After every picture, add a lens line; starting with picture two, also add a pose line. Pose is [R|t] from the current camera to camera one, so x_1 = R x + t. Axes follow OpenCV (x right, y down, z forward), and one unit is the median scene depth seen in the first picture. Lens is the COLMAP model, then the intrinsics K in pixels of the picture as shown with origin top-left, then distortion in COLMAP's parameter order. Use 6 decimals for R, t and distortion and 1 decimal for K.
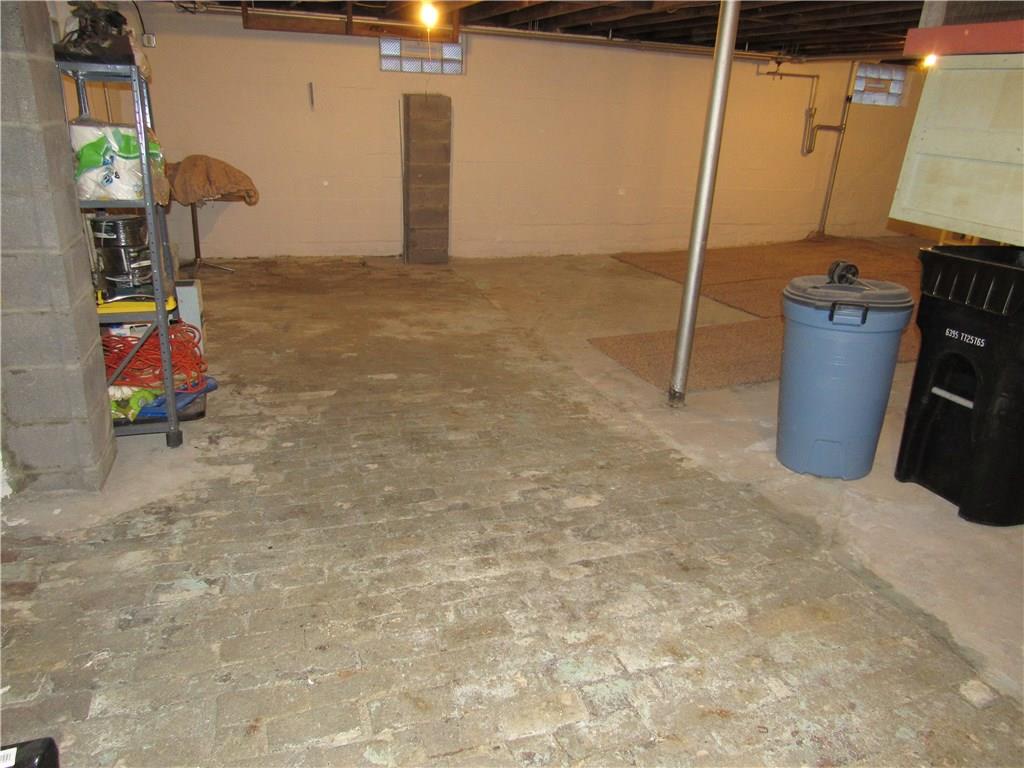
lens RADIAL K [[738.9, 0, 512.0], [0, 738.9, 384.0], [0, 0, 1]] dist [-0.029830, 0.024124]
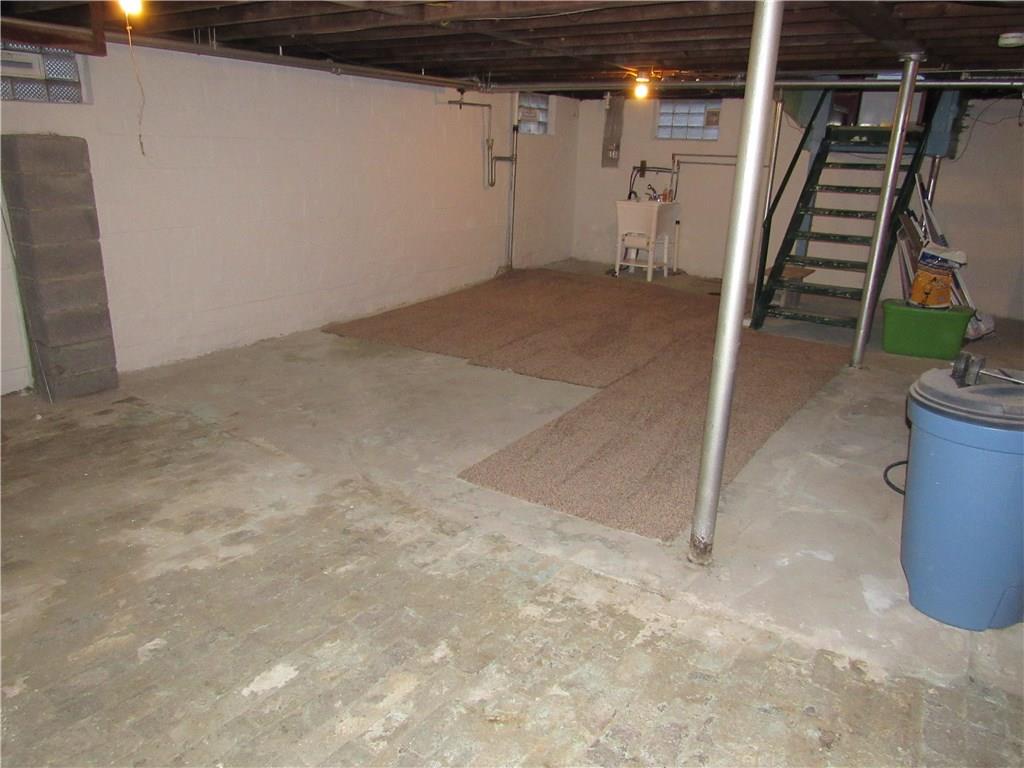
lens RADIAL K [[738.9, 0, 512.0], [0, 738.9, 384.0], [0, 0, 1]] dist [-0.029830, 0.024124]
pose [[0.811977, -0.201774, 0.547705, -0.205731], [0.217385, 0.975382, 0.037056, -0.146049], [-0.541699, 0.088974, 0.835850, 0.333248]]
